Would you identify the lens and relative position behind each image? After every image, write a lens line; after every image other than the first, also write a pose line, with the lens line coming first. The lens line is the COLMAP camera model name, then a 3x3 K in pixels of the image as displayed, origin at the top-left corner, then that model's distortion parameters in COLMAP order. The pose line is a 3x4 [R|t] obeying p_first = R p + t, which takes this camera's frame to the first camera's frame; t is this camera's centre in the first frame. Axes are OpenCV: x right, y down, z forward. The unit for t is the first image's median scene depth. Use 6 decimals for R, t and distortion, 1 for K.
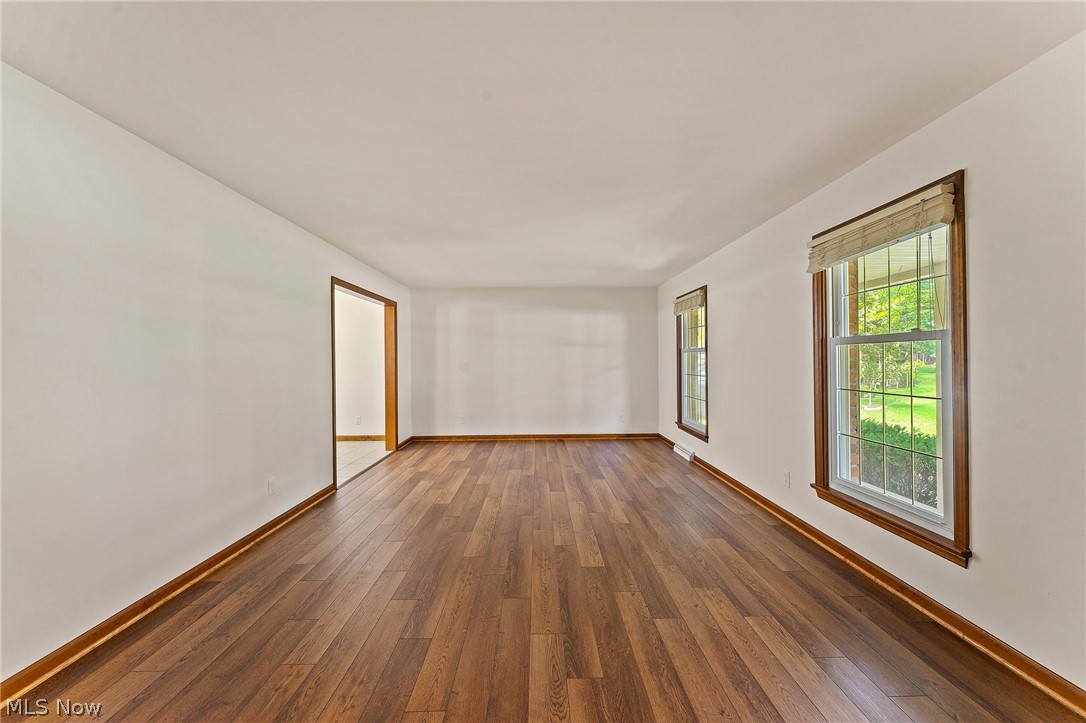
lens RADIAL K [[433.6, 0, 544.7], [0, 433.6, 357.0], [0, 0, 1]] dist [-0.000406, -0.000168]
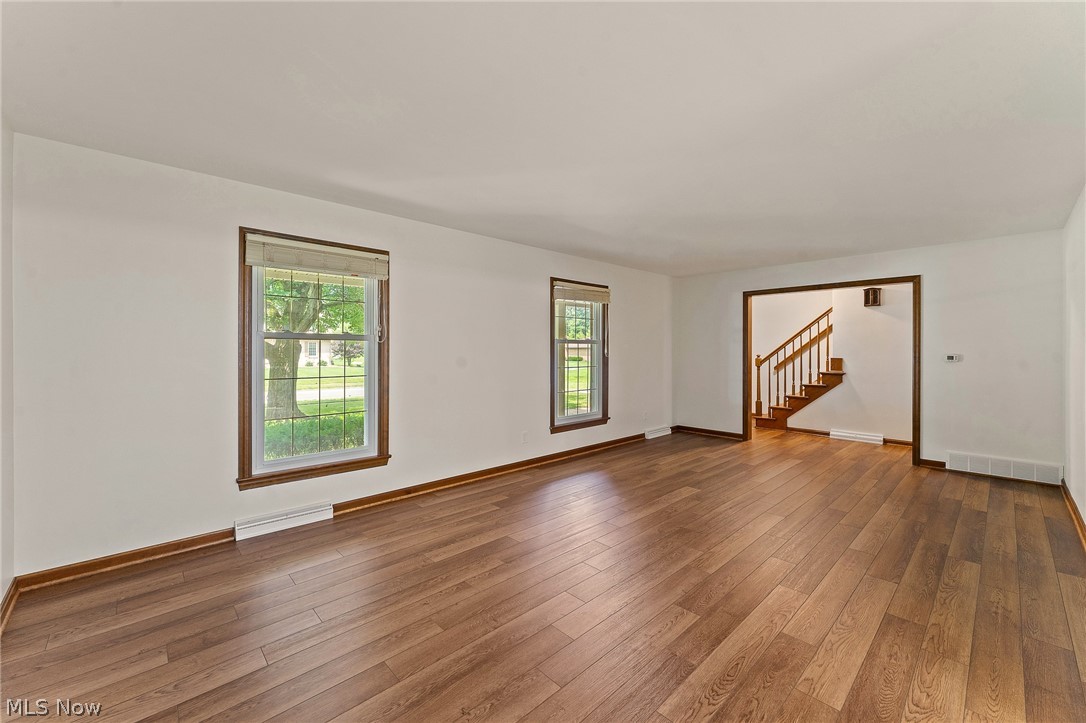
lens RADIAL K [[433.6, 0, 544.7], [0, 433.6, 357.0], [0, 0, 1]] dist [-0.000406, -0.000168]
pose [[-0.675754, -0.002899, 0.737121, -0.519992], [0.000146, 0.999992, 0.004067, 0.017034], [-0.737127, 0.002856, -0.675748, 1.930347]]
